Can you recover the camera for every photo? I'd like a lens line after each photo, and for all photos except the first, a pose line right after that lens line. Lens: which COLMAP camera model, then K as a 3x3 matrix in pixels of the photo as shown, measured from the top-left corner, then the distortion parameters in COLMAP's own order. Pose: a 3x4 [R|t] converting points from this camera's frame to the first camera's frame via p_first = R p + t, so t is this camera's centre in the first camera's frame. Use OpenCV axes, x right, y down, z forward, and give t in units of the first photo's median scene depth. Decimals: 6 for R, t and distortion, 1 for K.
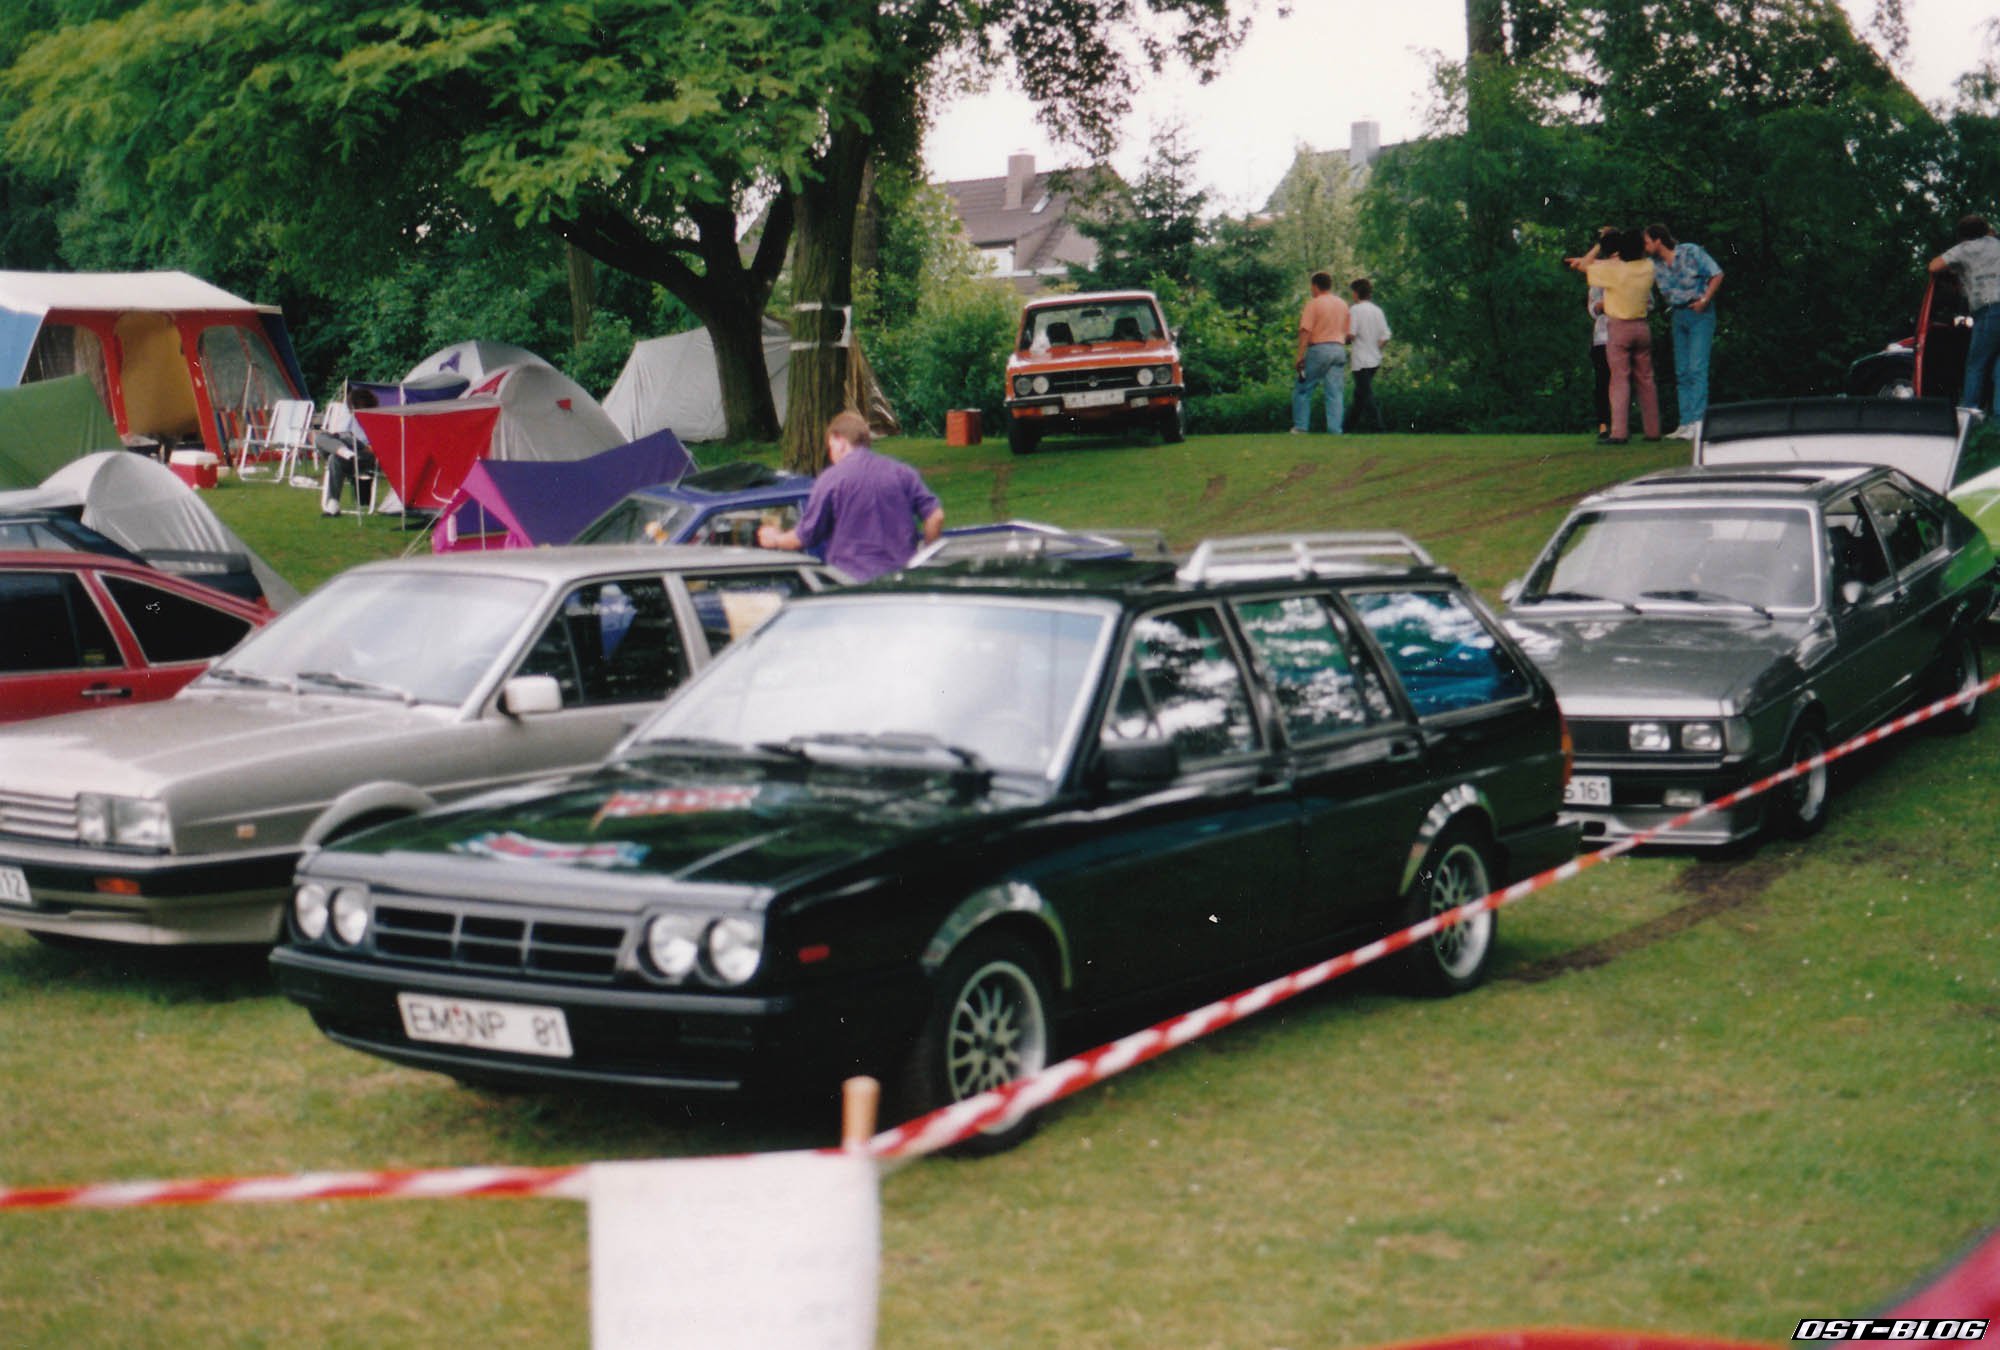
lens RADIAL K [[3366.8, 0, 1001.1], [0, 3366.8, 679.9], [0, 0, 1]] dist [-0.018585, 0.000000]
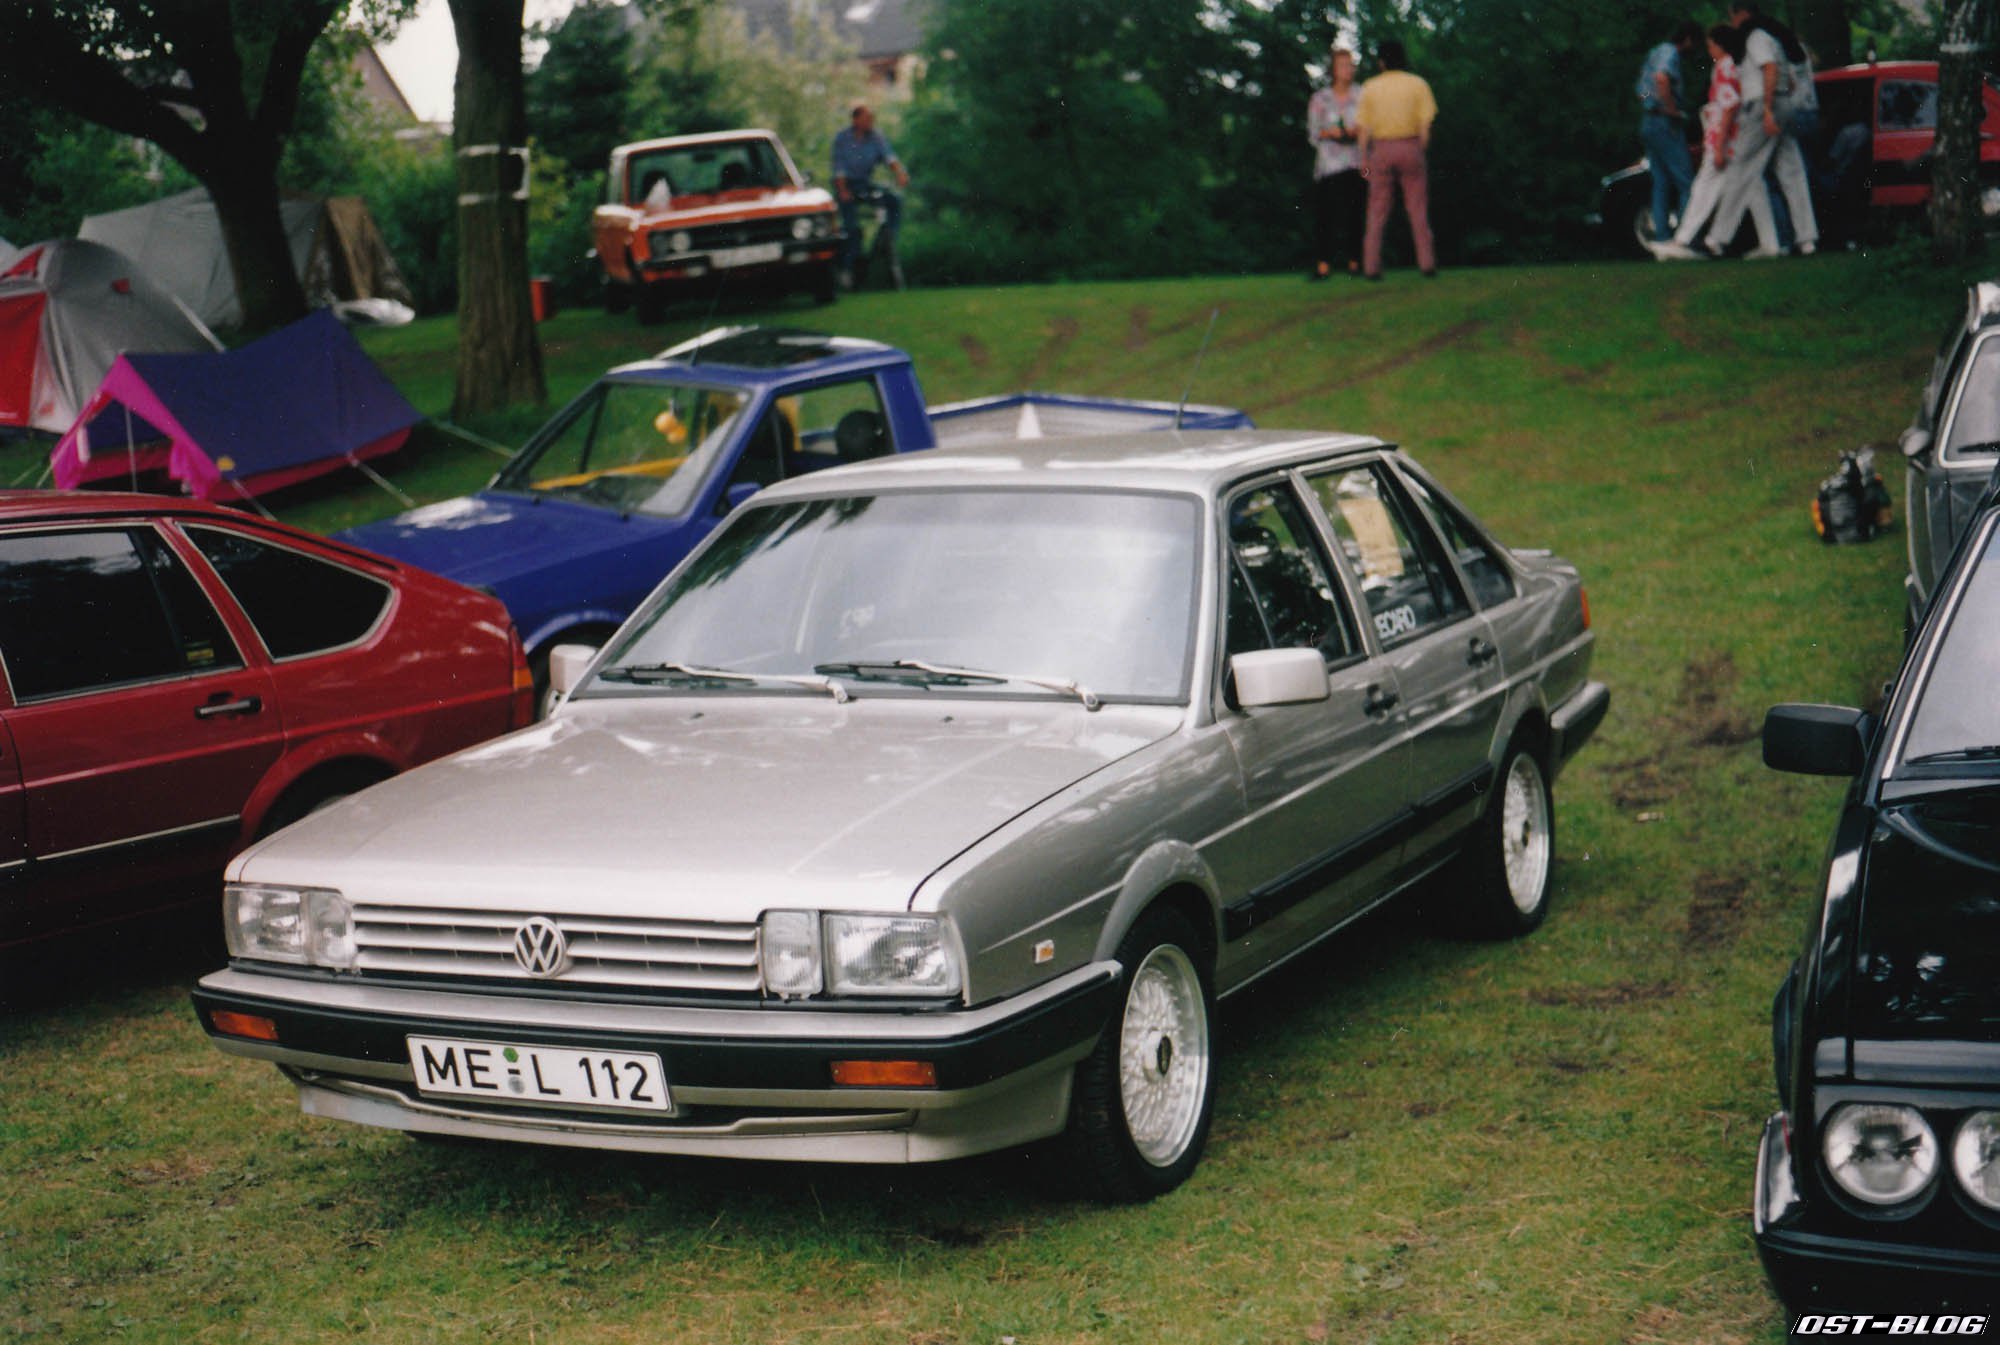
lens RADIAL K [[3366.8, 0, 991.8], [0, 3366.8, 681.8], [0, 0, 1]] dist [-0.018585, 0.000000]
pose [[0.965254, -0.068776, 0.252099, -0.286610], [0.059550, 0.997253, 0.044058, -0.020933], [-0.254436, -0.027515, 0.966698, 0.337242]]
